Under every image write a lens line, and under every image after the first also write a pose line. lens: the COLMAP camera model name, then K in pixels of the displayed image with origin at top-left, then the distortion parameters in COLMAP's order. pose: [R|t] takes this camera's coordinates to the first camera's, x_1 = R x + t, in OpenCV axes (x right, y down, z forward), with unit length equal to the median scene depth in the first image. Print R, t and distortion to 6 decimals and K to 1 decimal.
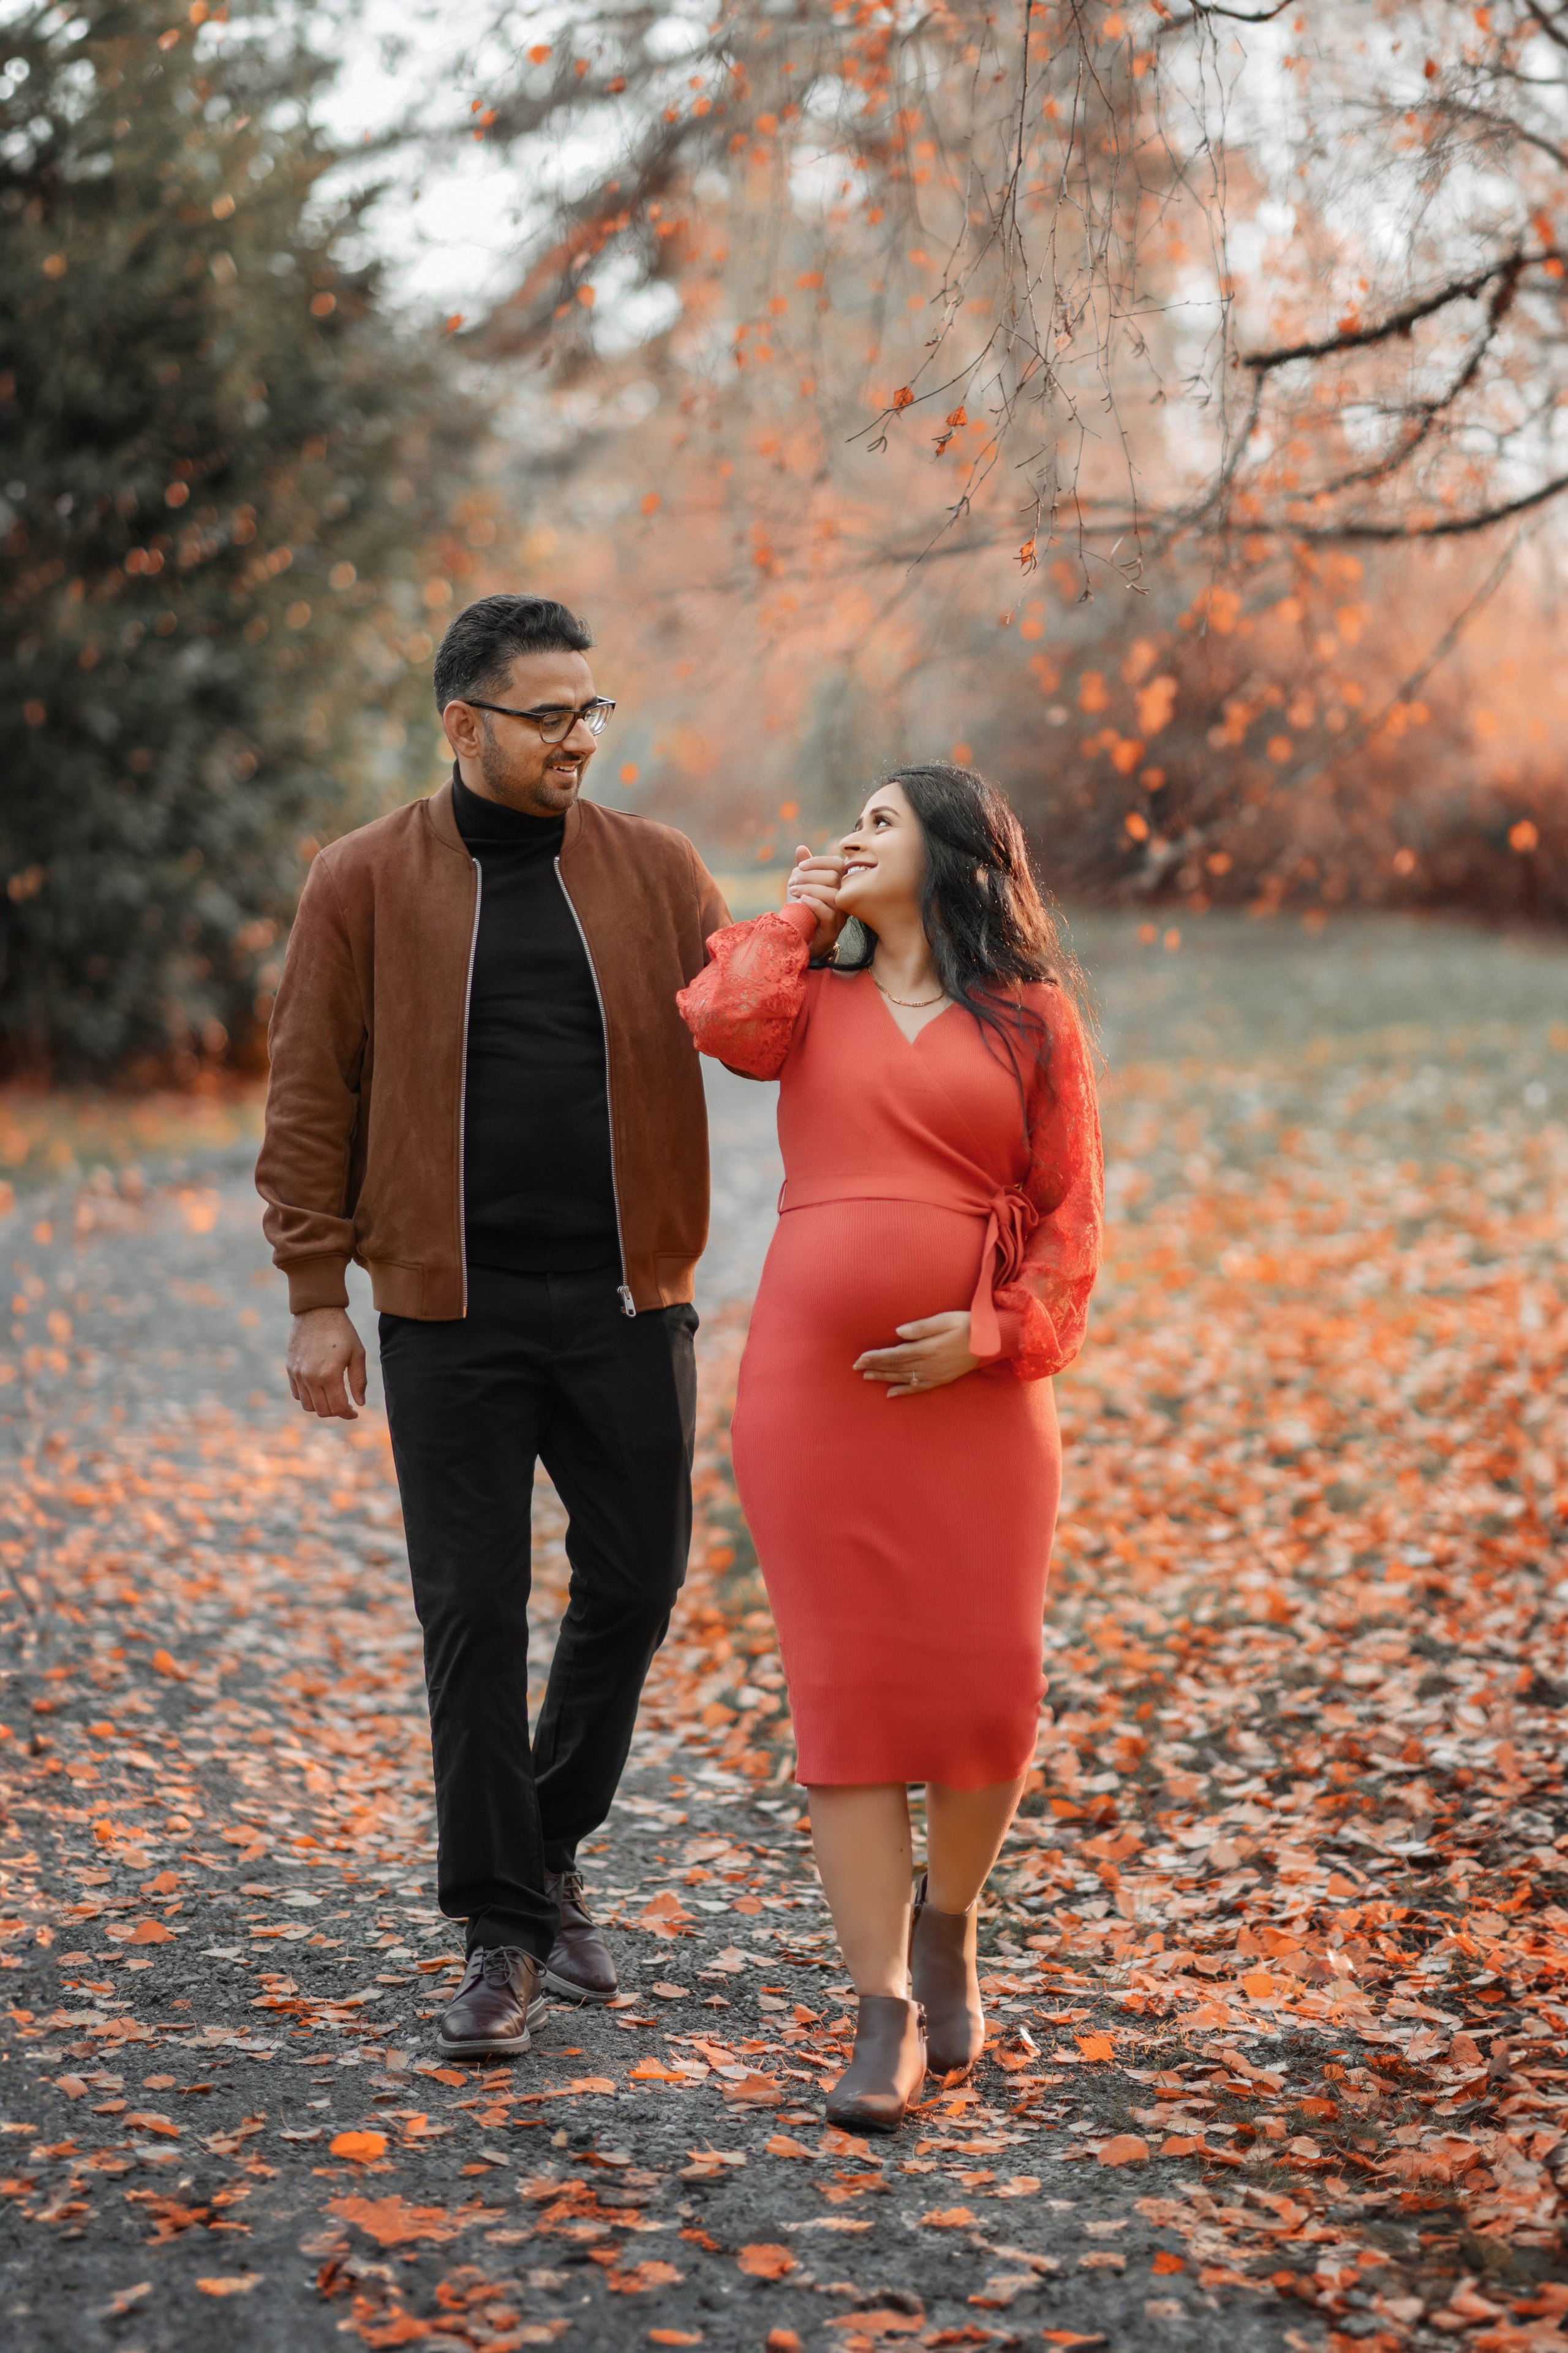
lens RADIAL K [[5804.1, 0, 784.0], [0, 5804.1, 1176.5], [0, 0, 1]] dist [0.091501, 0.375268]
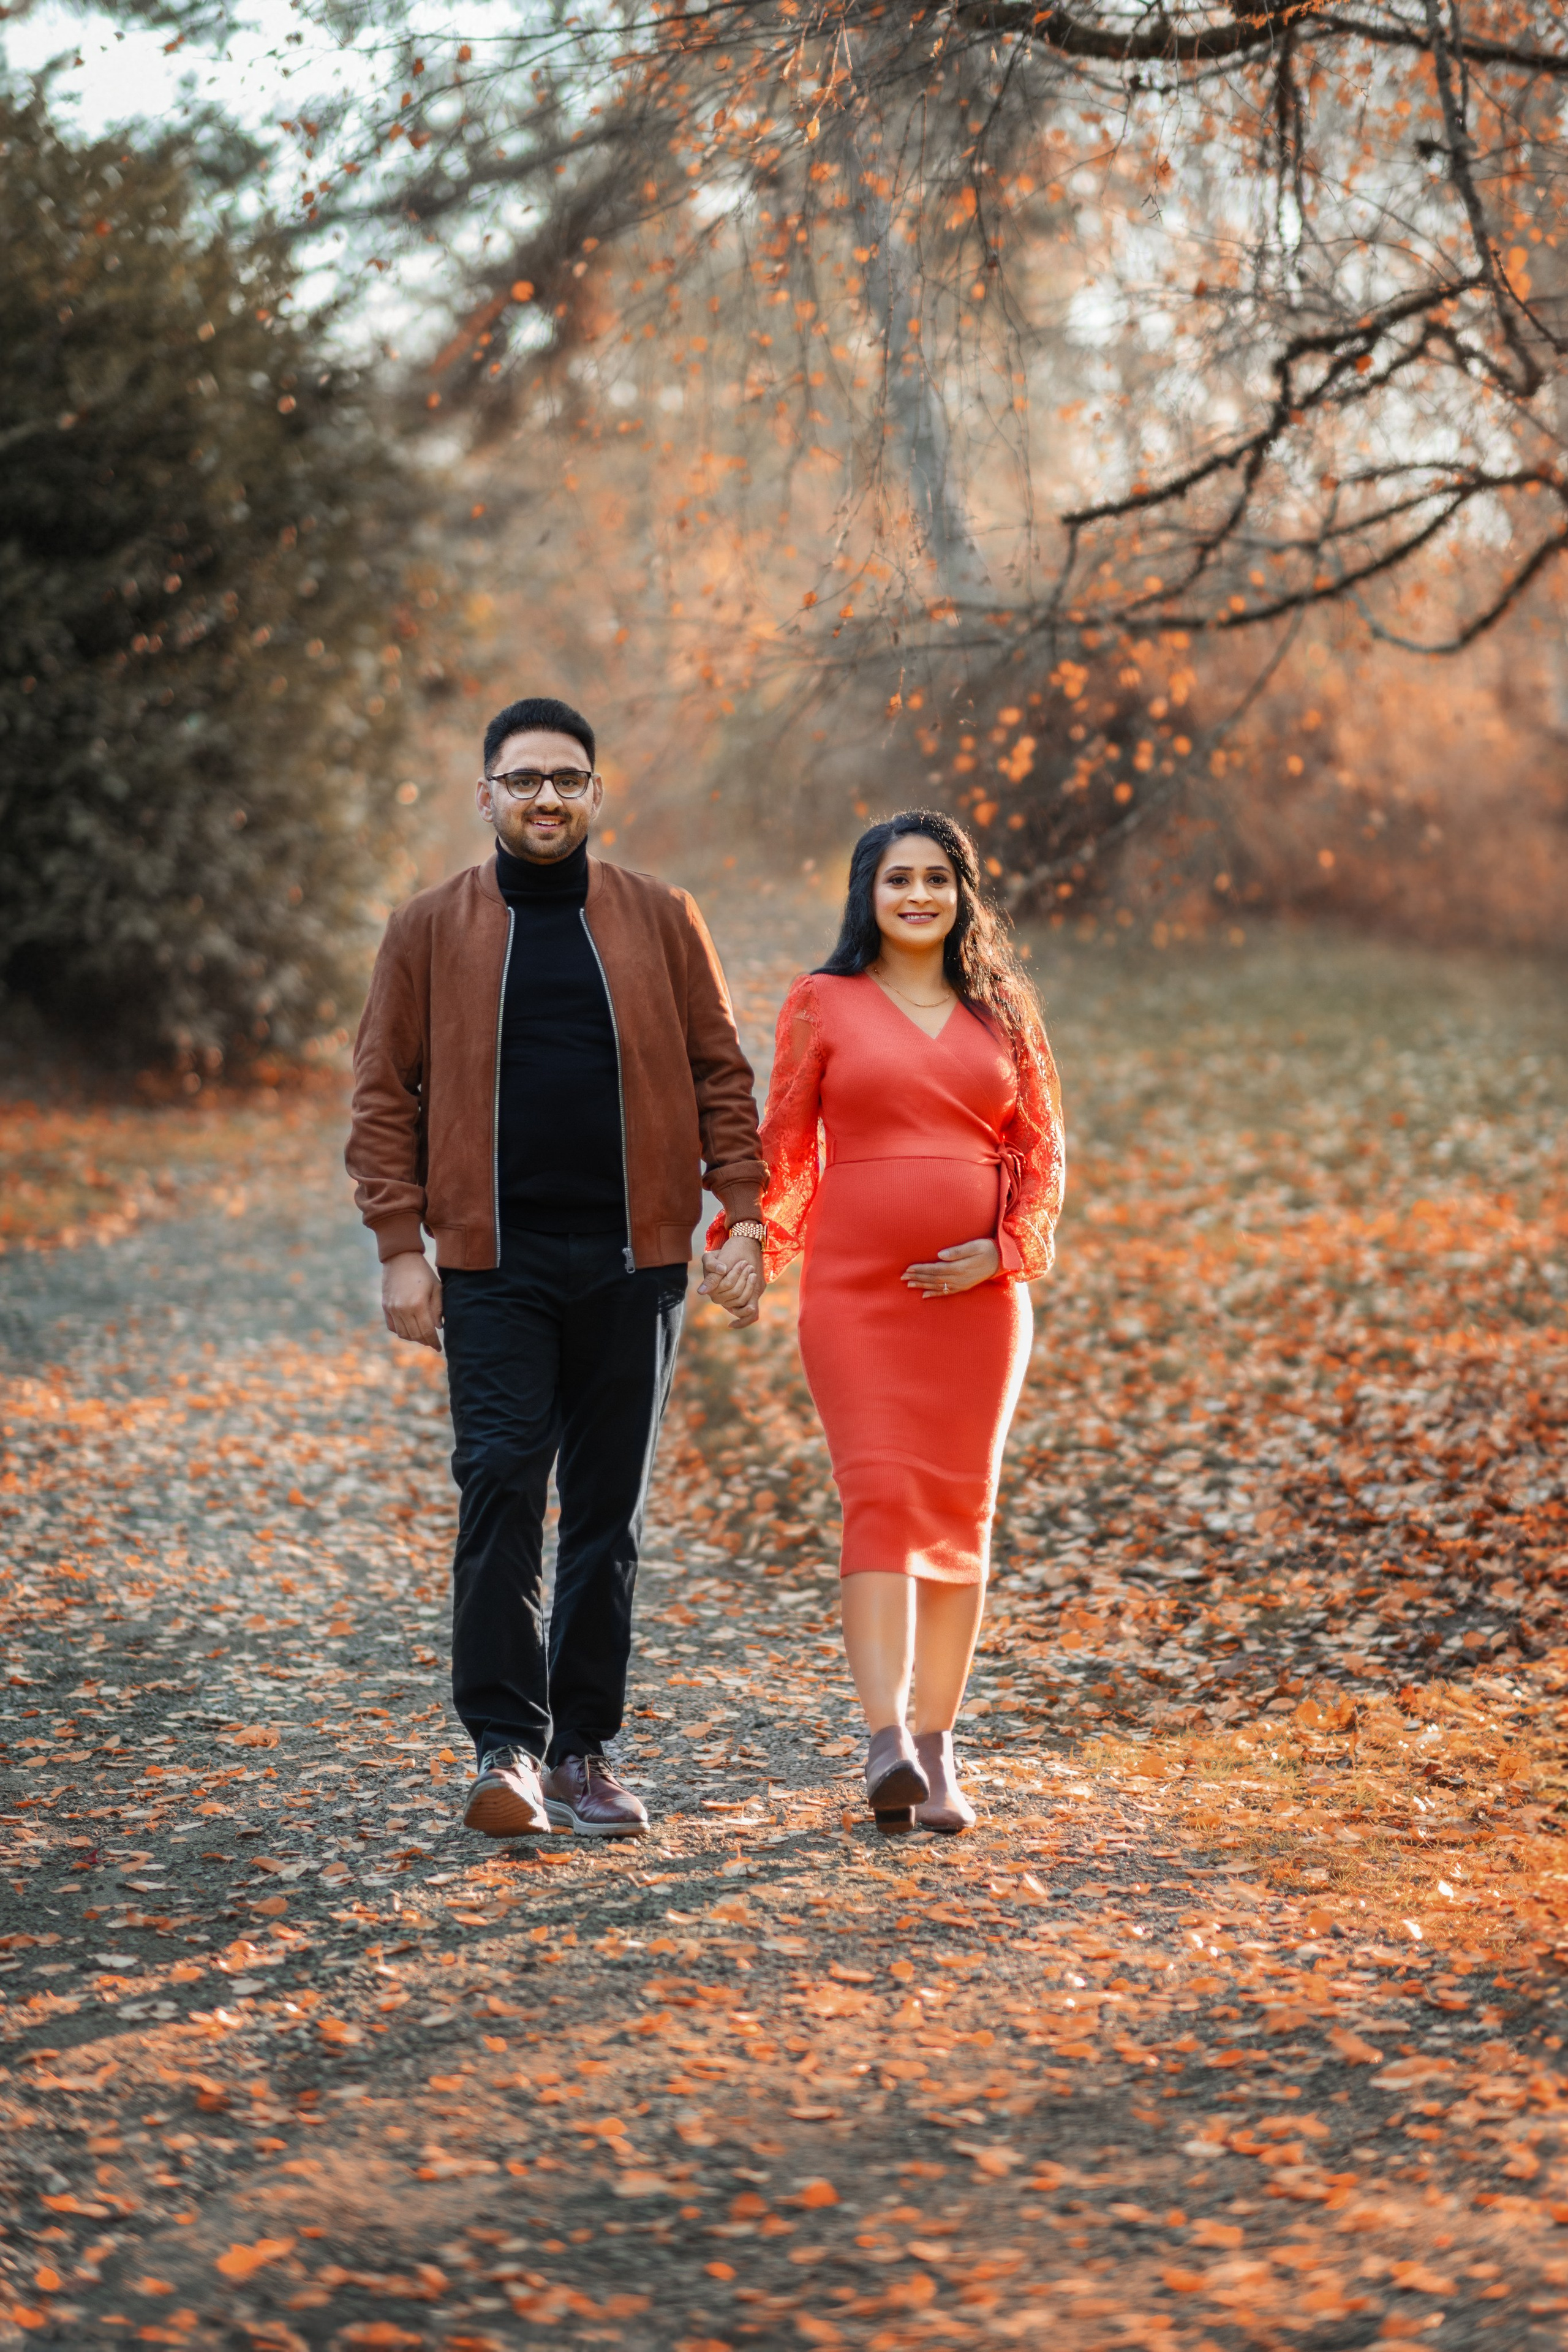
lens RADIAL K [[5950.8, 0, 784.0], [0, 5950.8, 1176.0], [0, 0, 1]] dist [-0.049569, -0.313801]
pose [[0.999523, -0.027579, 0.013911, -0.008137], [0.027634, 0.999611, -0.003729, 0.014597], [-0.013802, 0.004112, 0.999896, -0.370126]]
